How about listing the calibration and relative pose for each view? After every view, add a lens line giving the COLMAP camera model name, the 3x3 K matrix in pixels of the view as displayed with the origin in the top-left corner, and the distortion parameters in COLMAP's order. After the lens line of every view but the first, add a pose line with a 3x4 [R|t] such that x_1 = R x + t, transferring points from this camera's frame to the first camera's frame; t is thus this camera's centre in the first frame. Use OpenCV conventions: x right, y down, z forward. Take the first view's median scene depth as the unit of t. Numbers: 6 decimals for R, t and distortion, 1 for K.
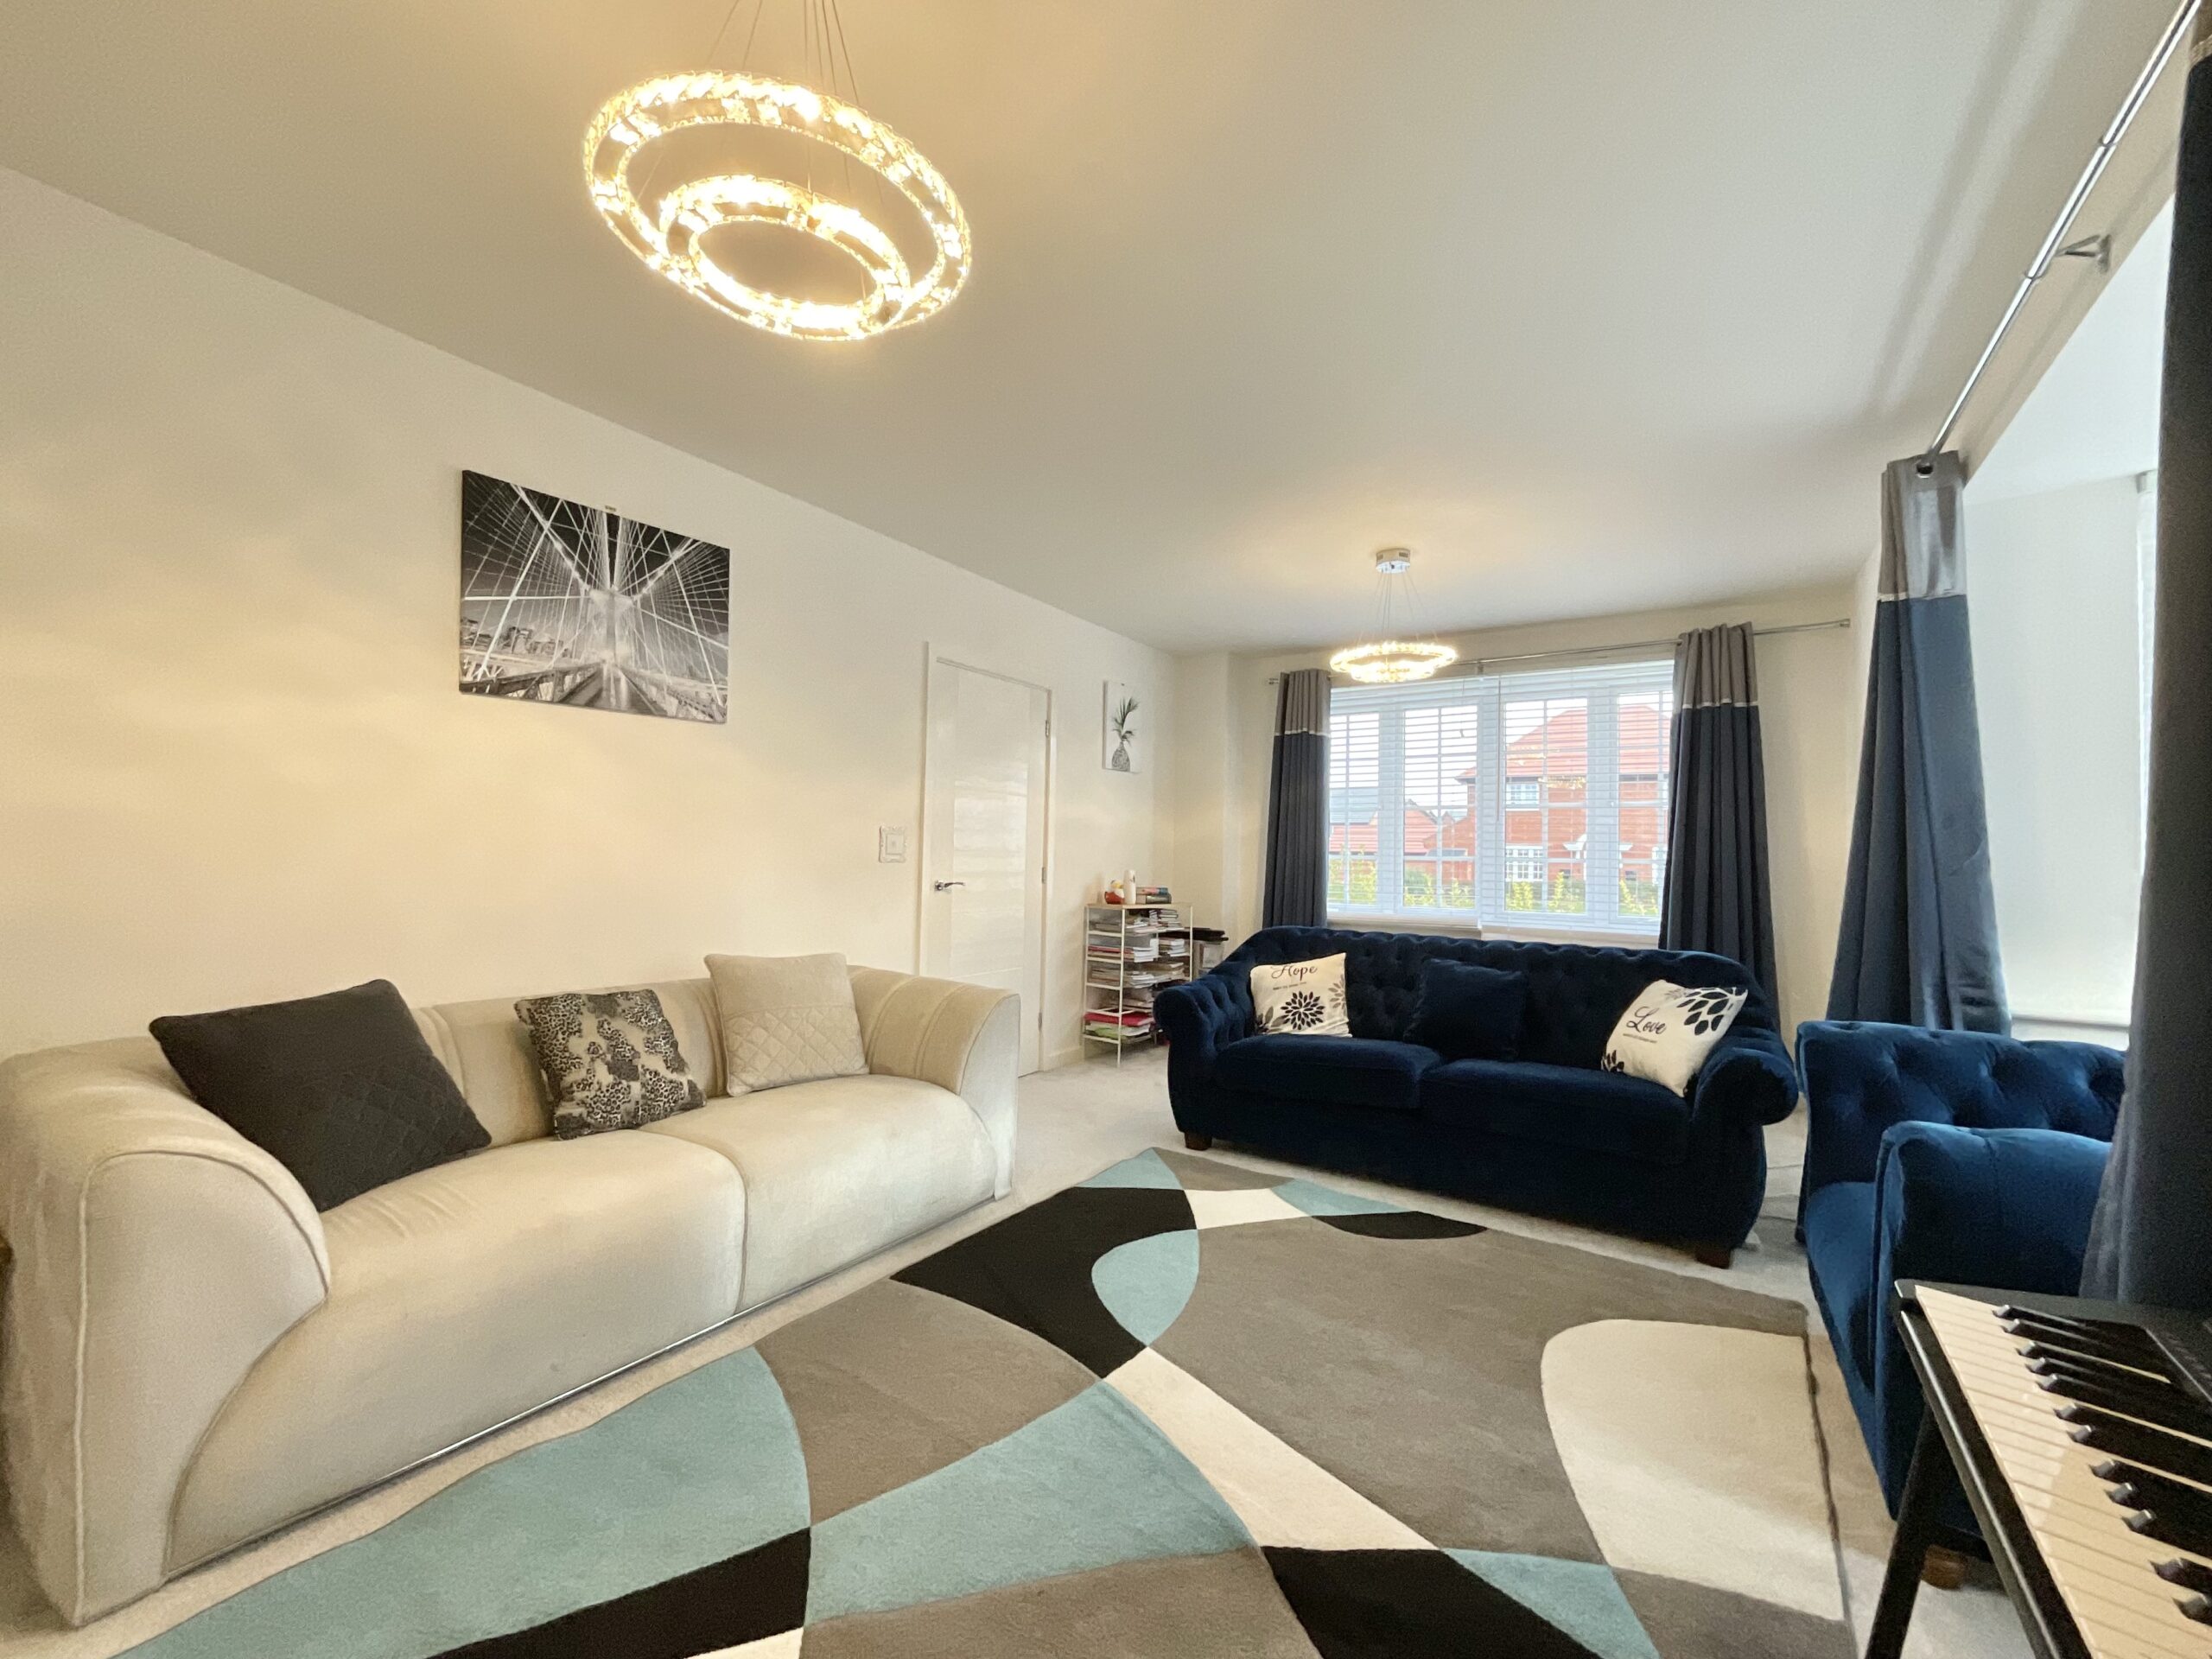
lens RADIAL K [[892.1, 0, 1103.3], [0, 892.1, 830.5], [0, 0, 1]] dist [-0.002394, 0.000091]
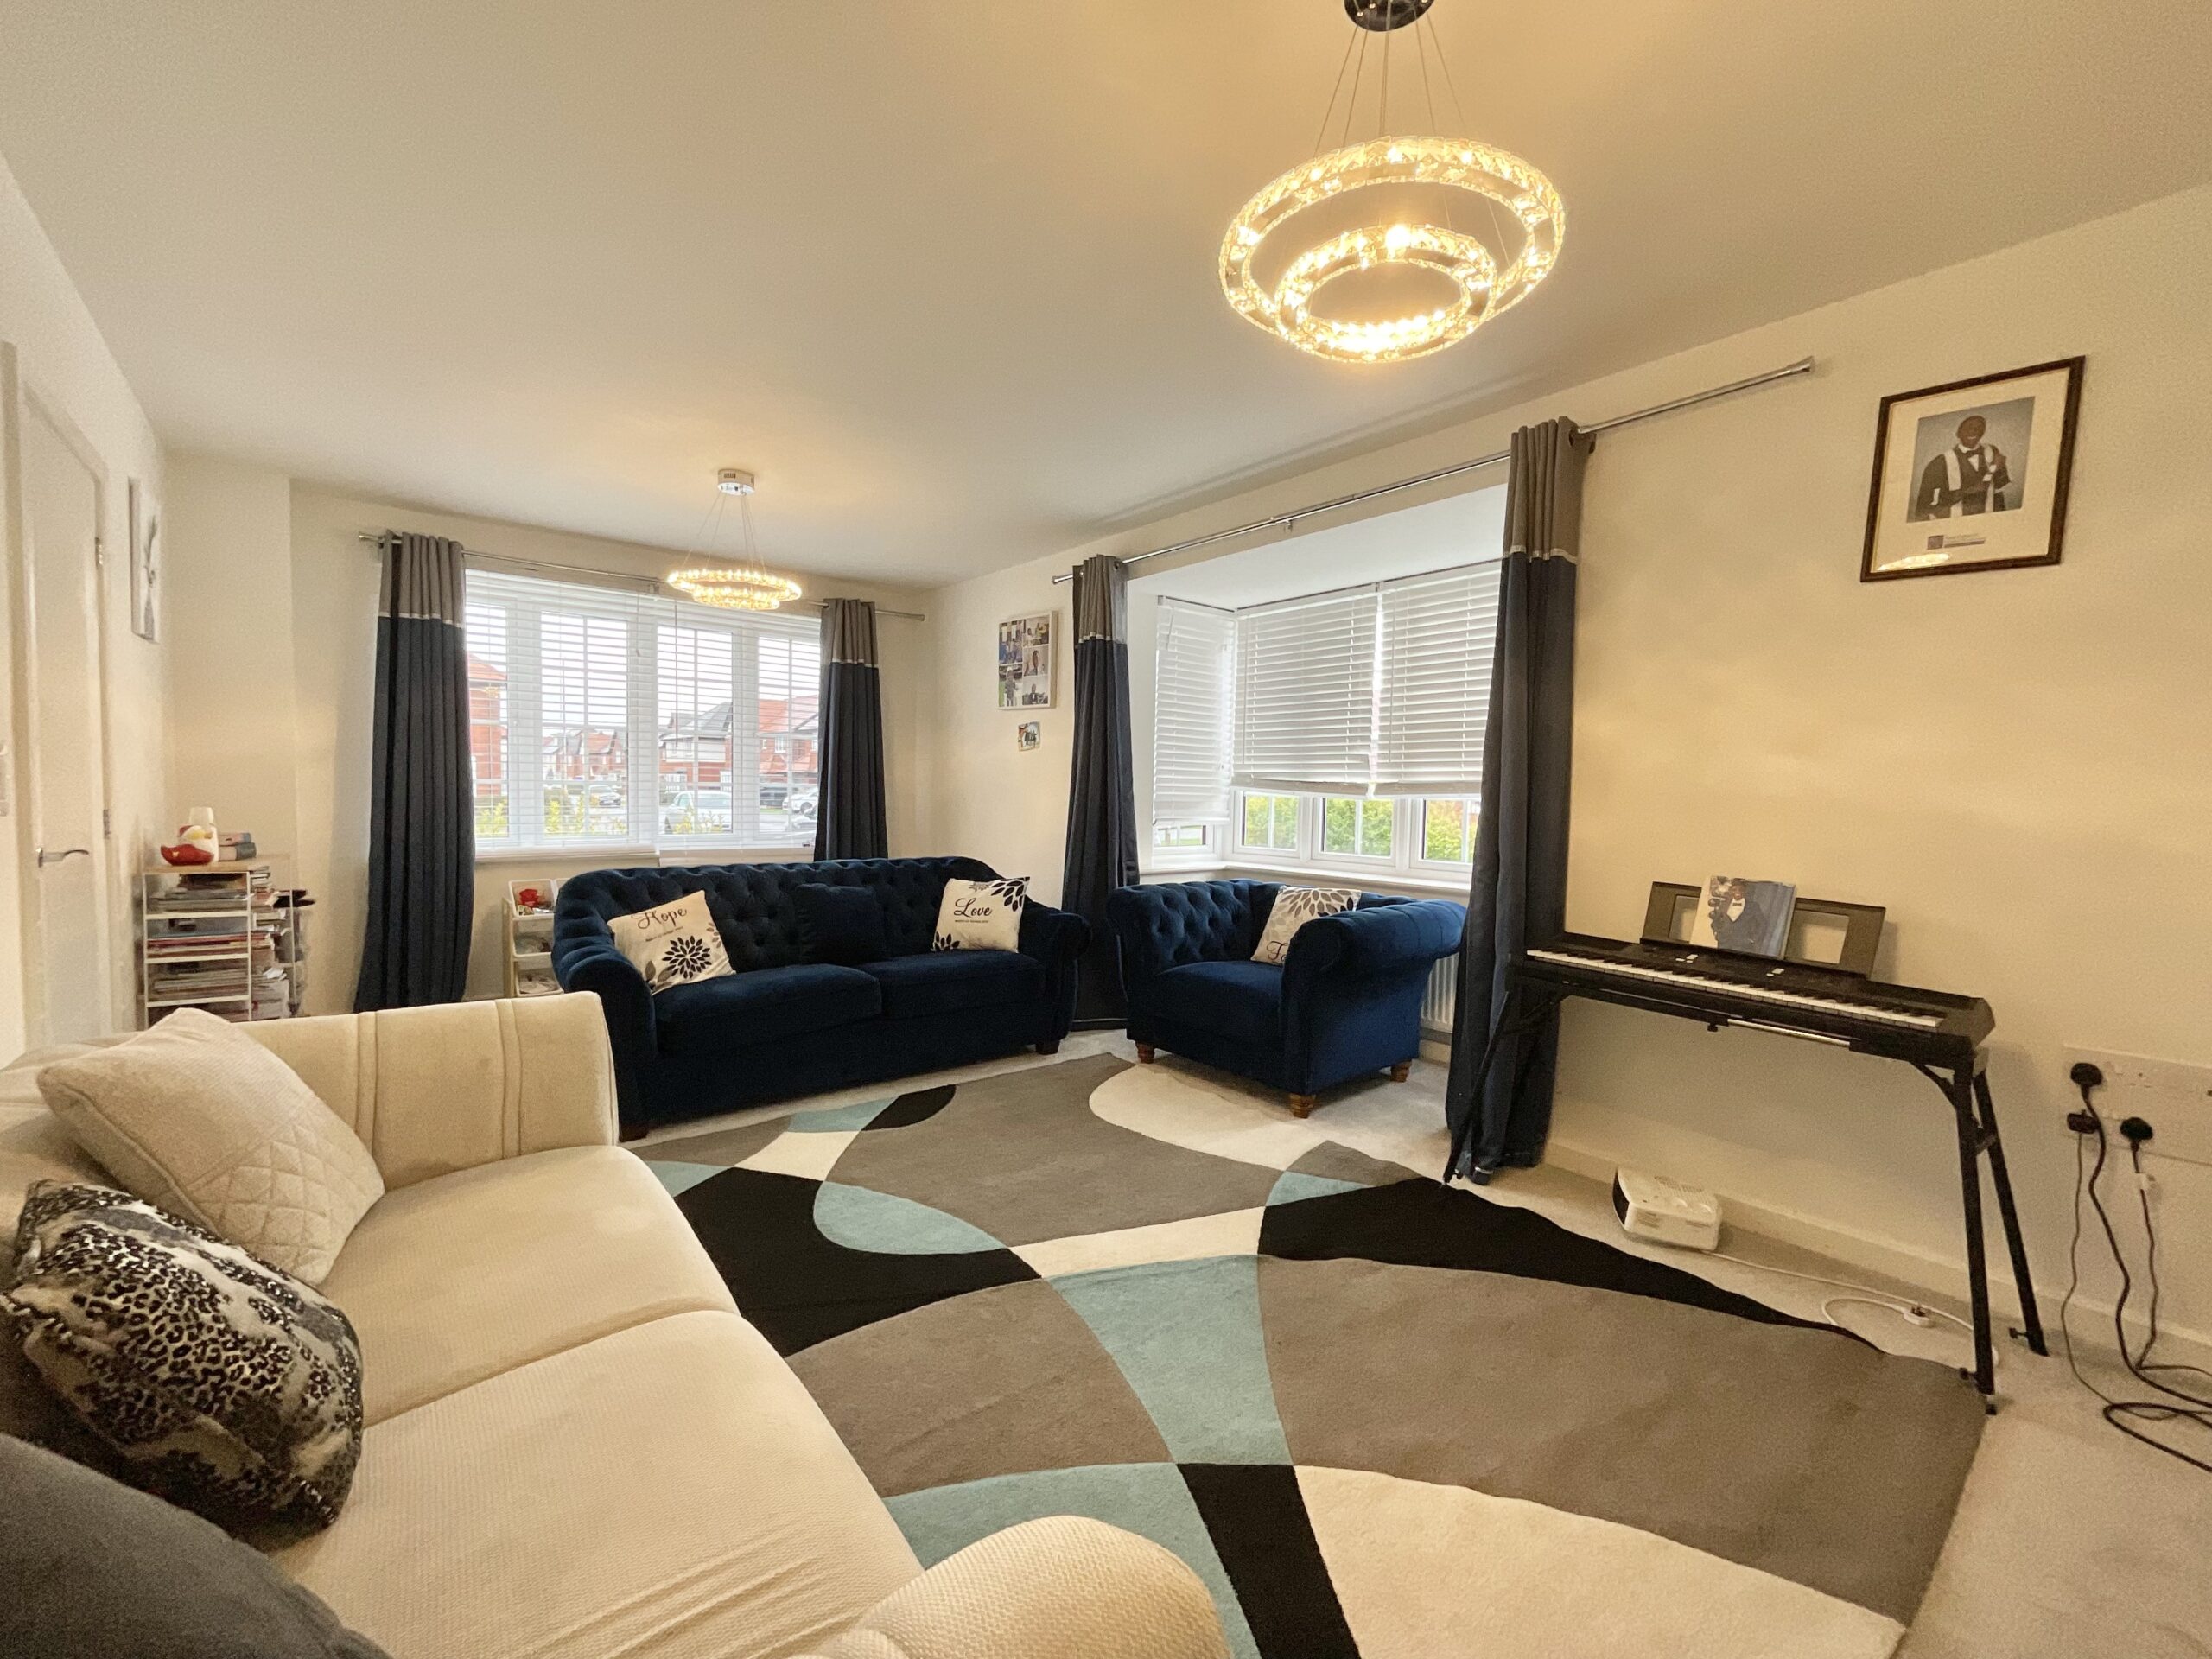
lens RADIAL K [[892.1, 0, 1103.3], [0, 892.1, 830.5], [0, 0, 1]] dist [-0.002394, 0.000091]
pose [[0.313004, -0.061054, 0.947787, -0.662533], [-0.038362, 0.996304, 0.076849, -0.021968], [-0.948977, -0.060413, 0.309506, 0.404369]]
